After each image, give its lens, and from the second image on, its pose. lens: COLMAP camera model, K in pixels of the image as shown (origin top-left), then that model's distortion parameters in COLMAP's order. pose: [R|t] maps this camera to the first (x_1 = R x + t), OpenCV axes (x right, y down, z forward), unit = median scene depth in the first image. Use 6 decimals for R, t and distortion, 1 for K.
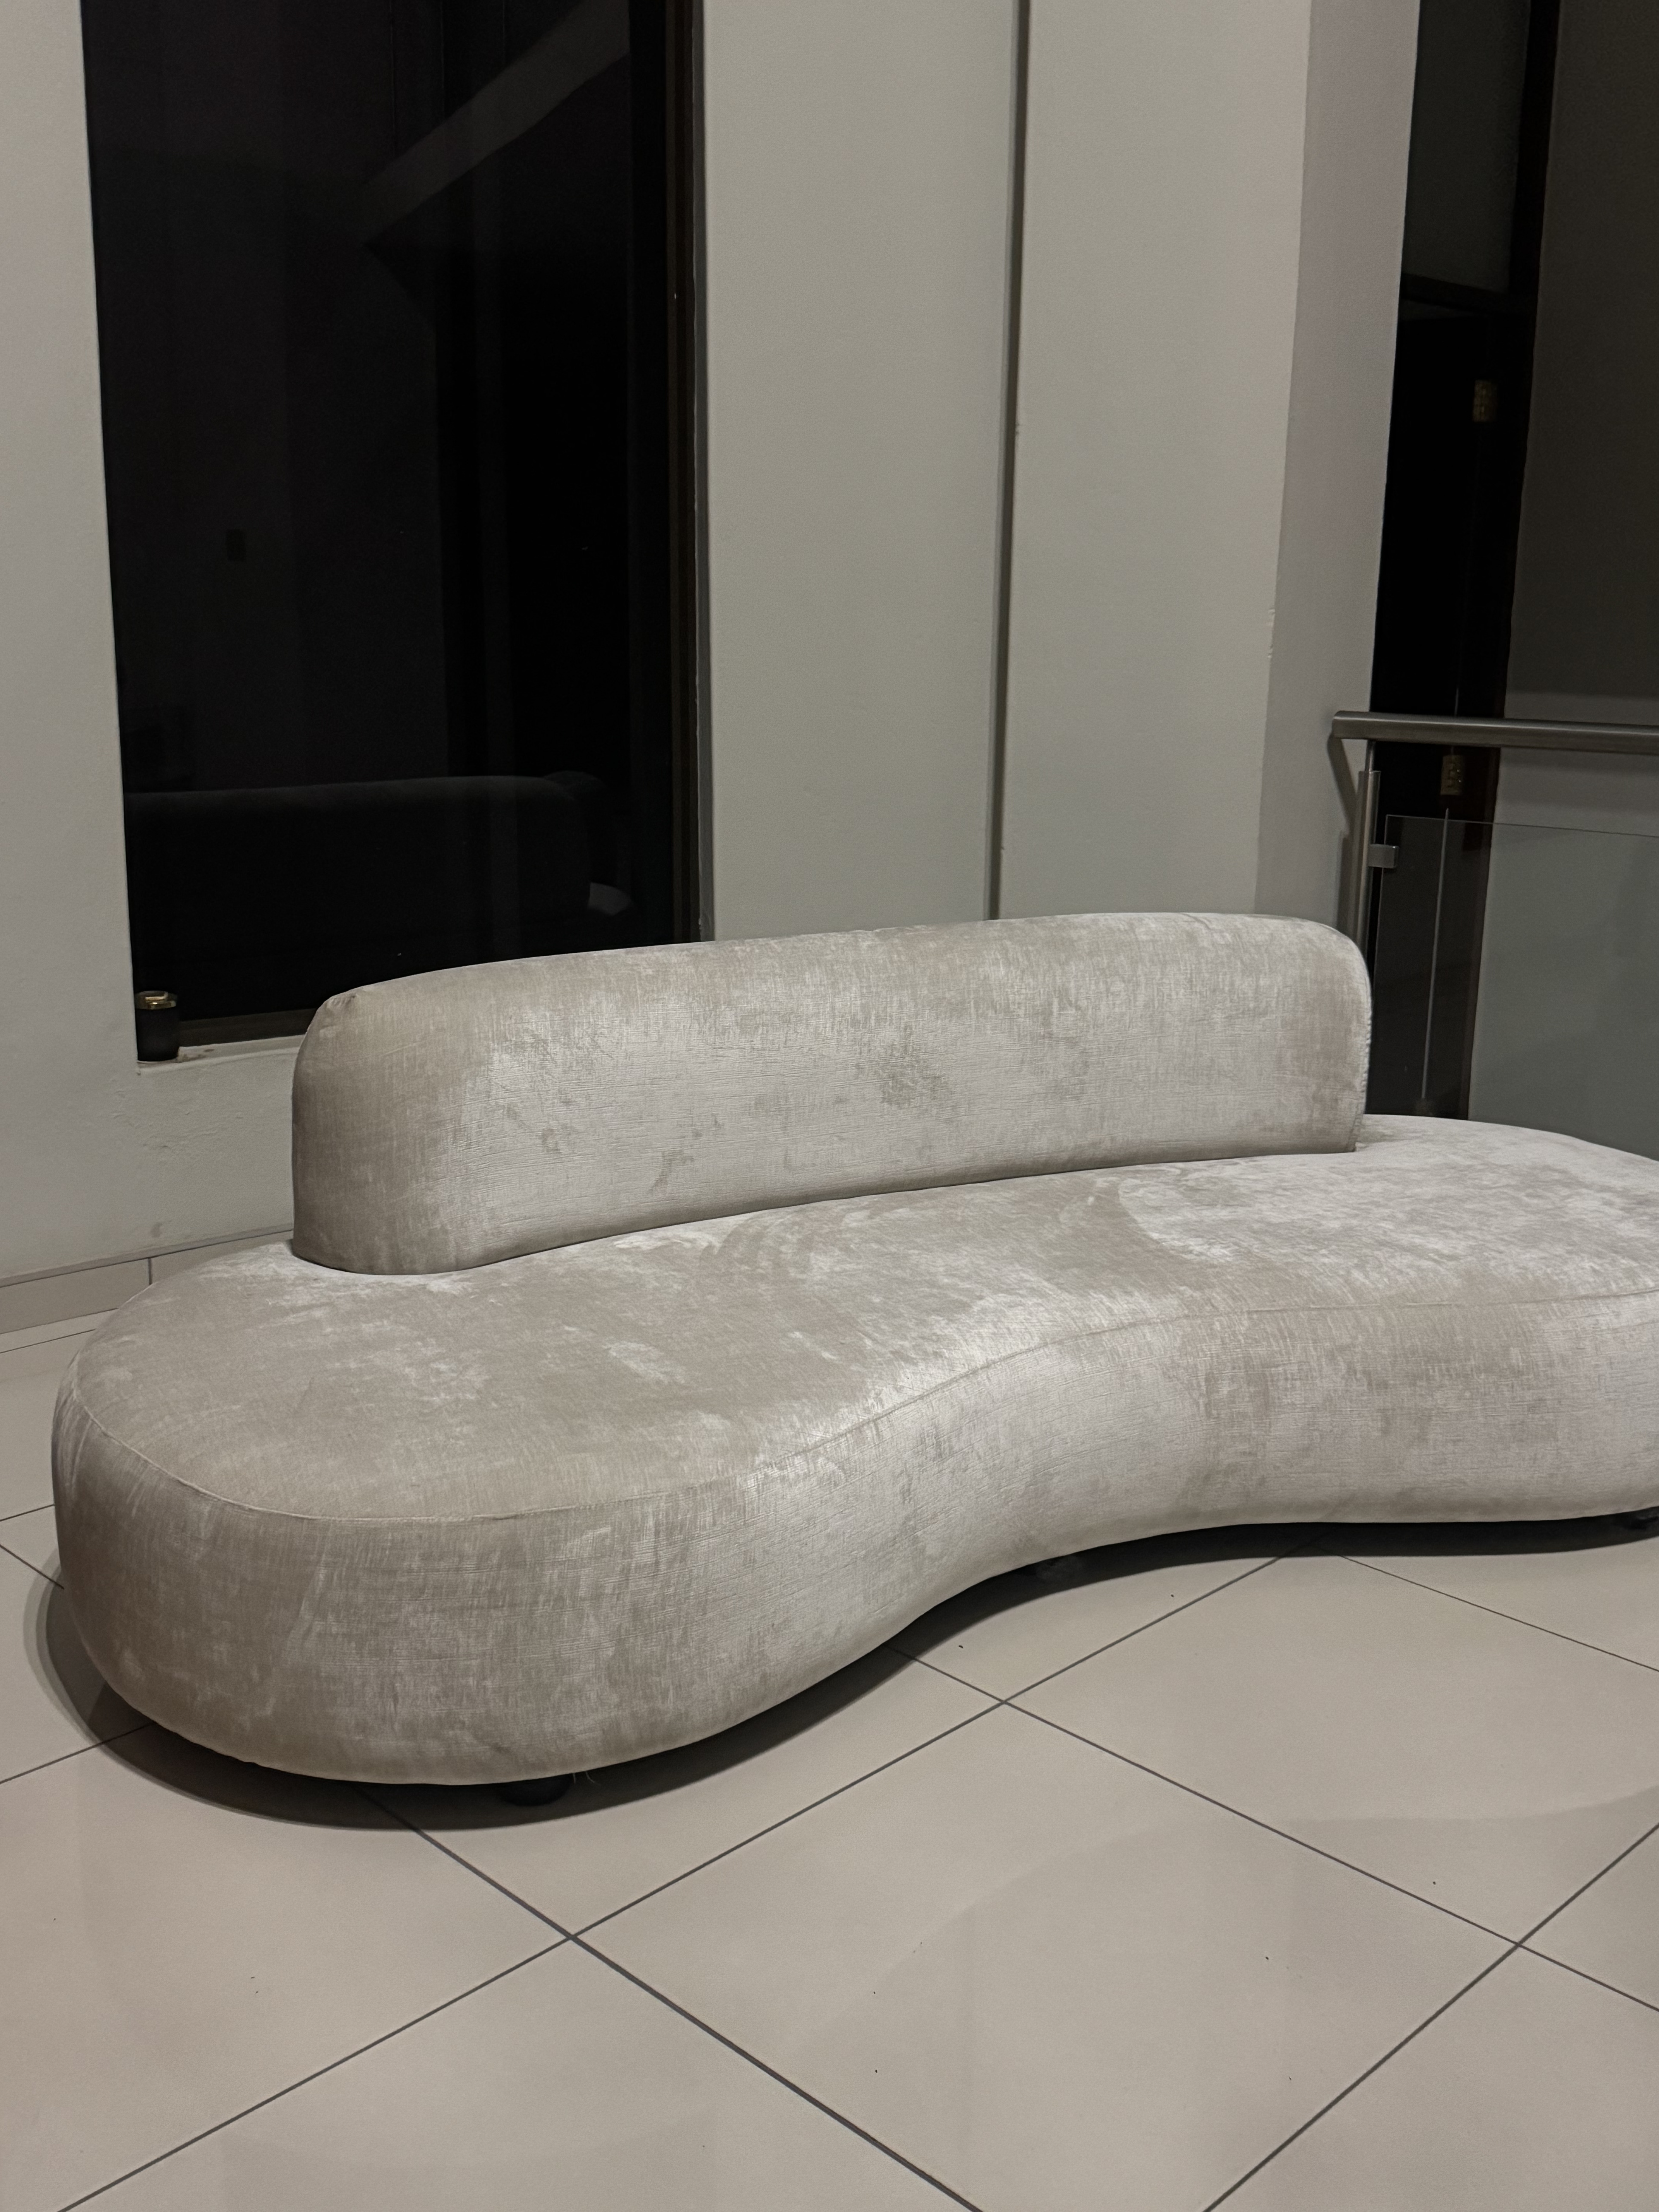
lens RADIAL K [[2254.8, 0, 829.5], [0, 2254.8, 1106.0], [0, 0, 1]] dist [0.243773, -0.446260]
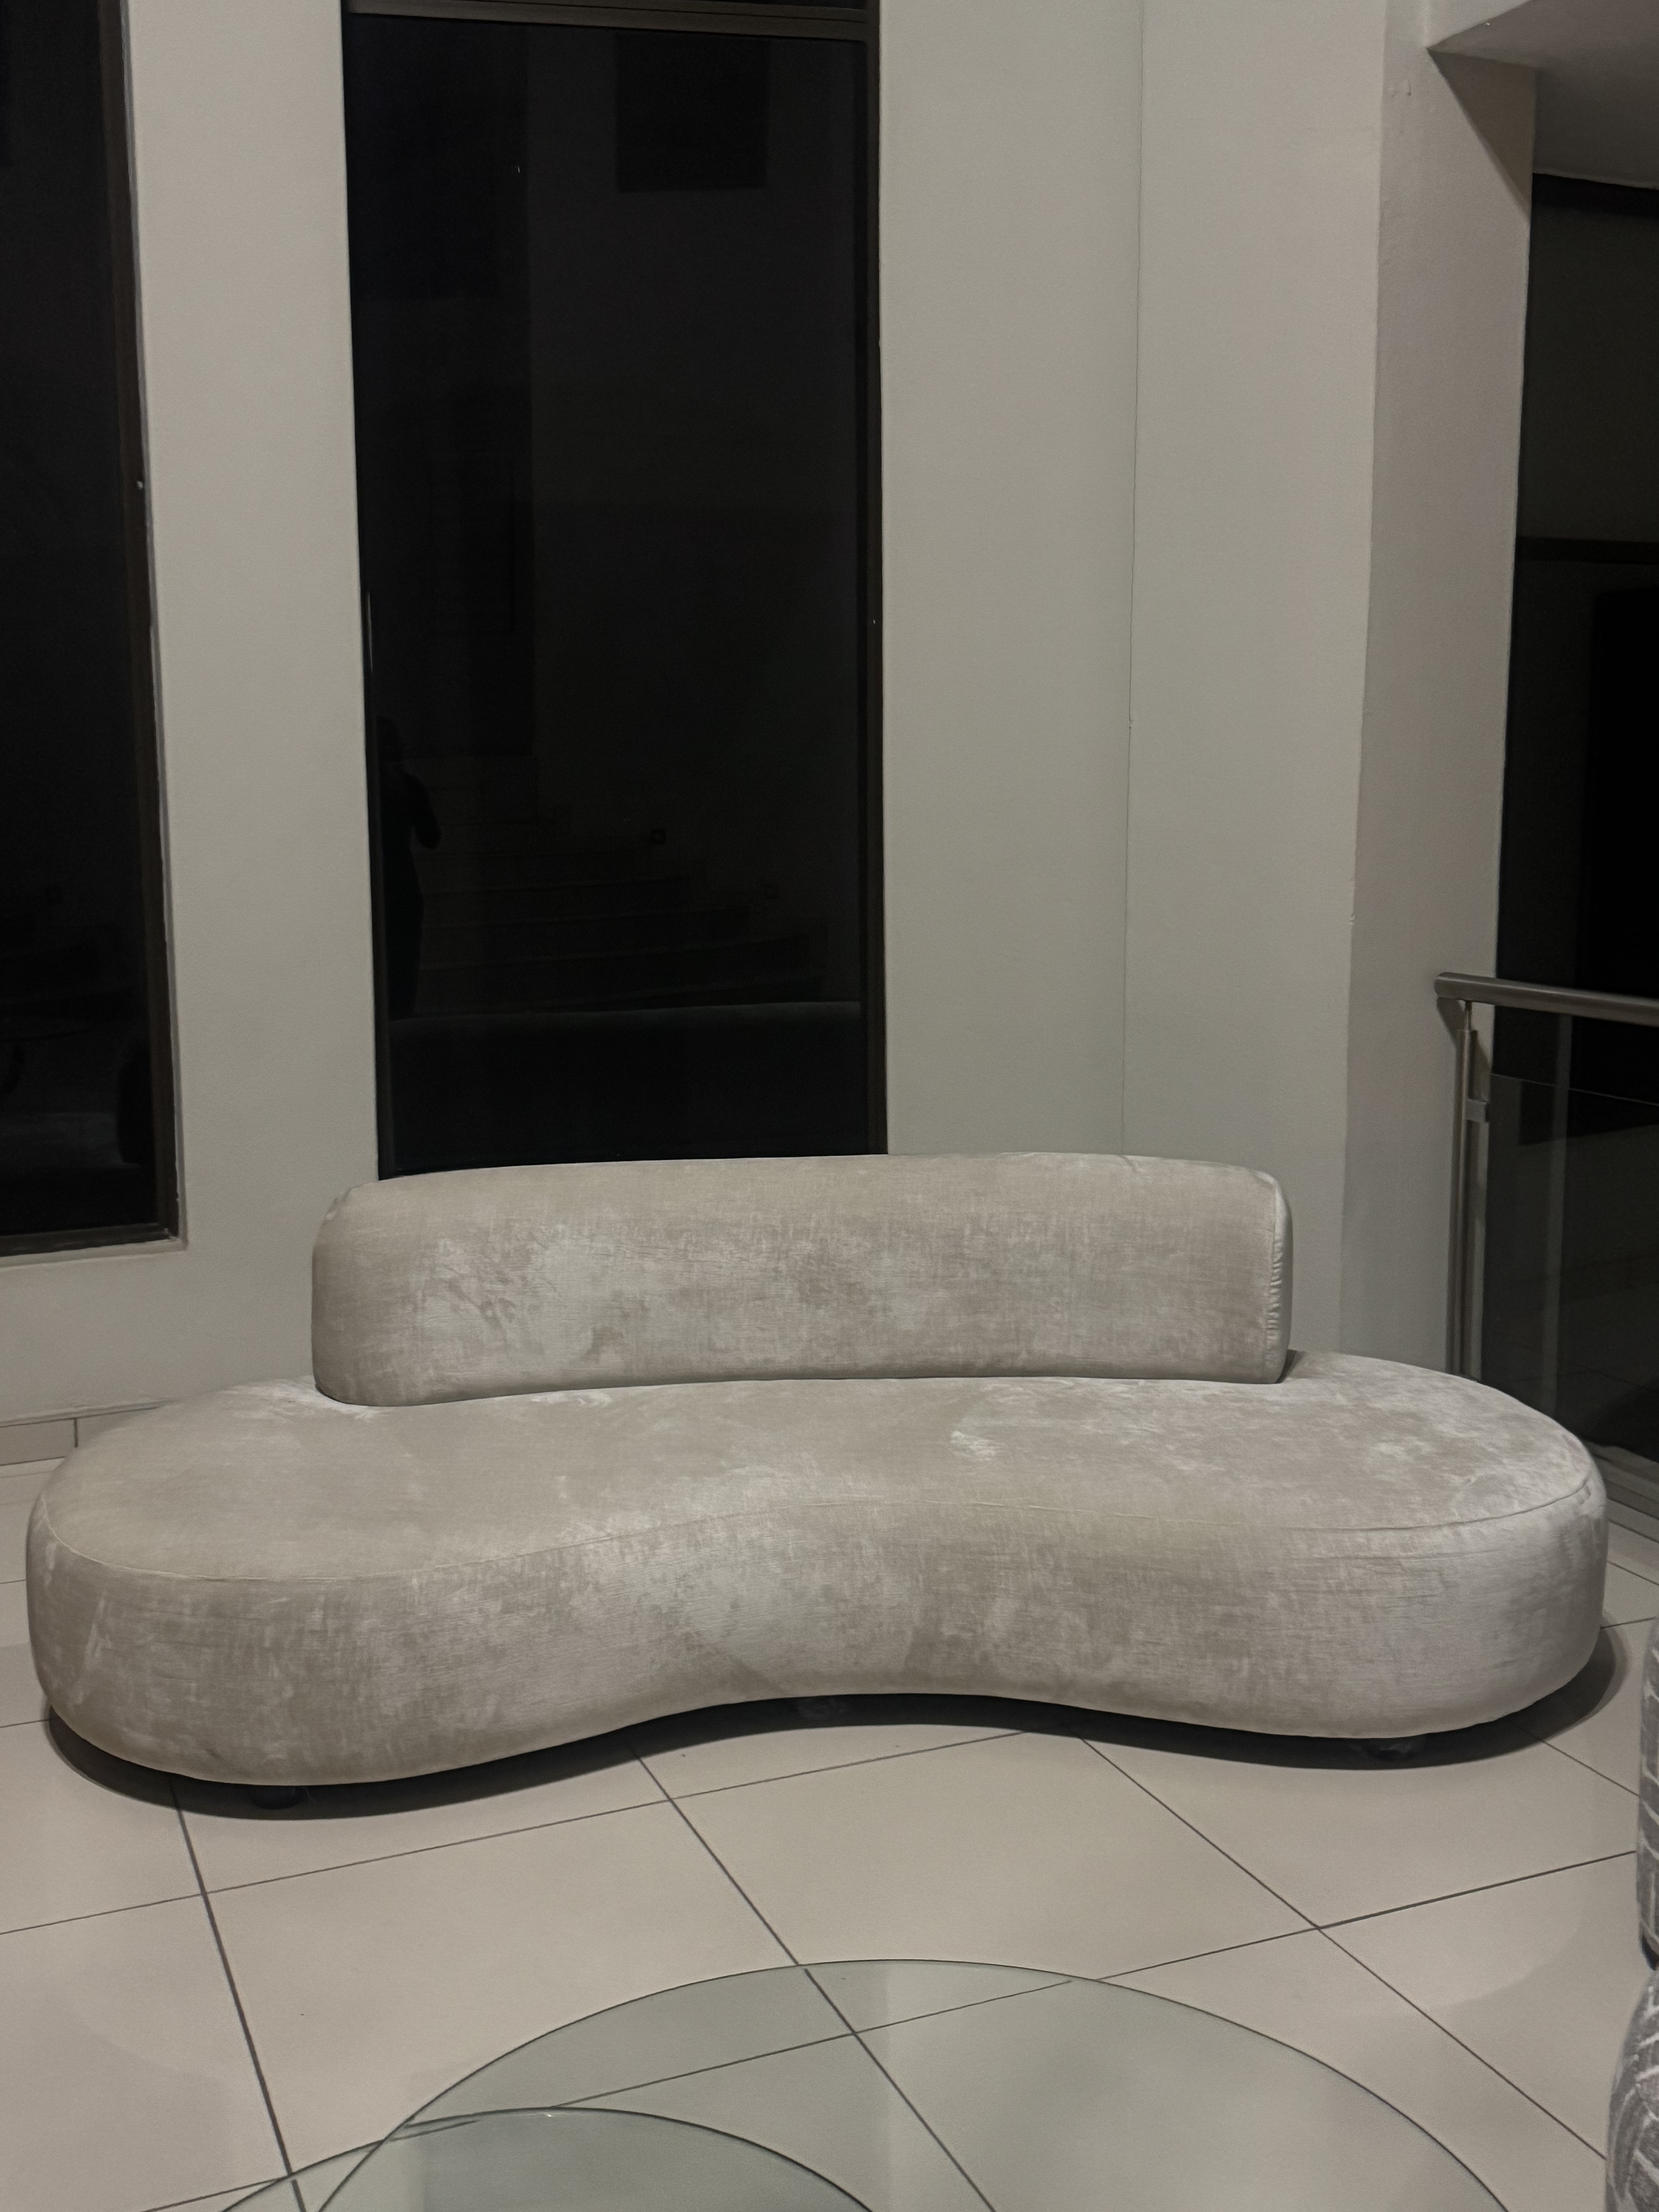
lens RADIAL K [[2254.8, 0, 829.5], [0, 2254.8, 1106.0], [0, 0, 1]] dist [0.243773, -0.446260]
pose [[0.911814, 0.039420, -0.408706, 0.578864], [-0.074259, 0.994799, -0.069721, -0.025060], [0.403832, 0.093922, 0.909999, -0.101266]]
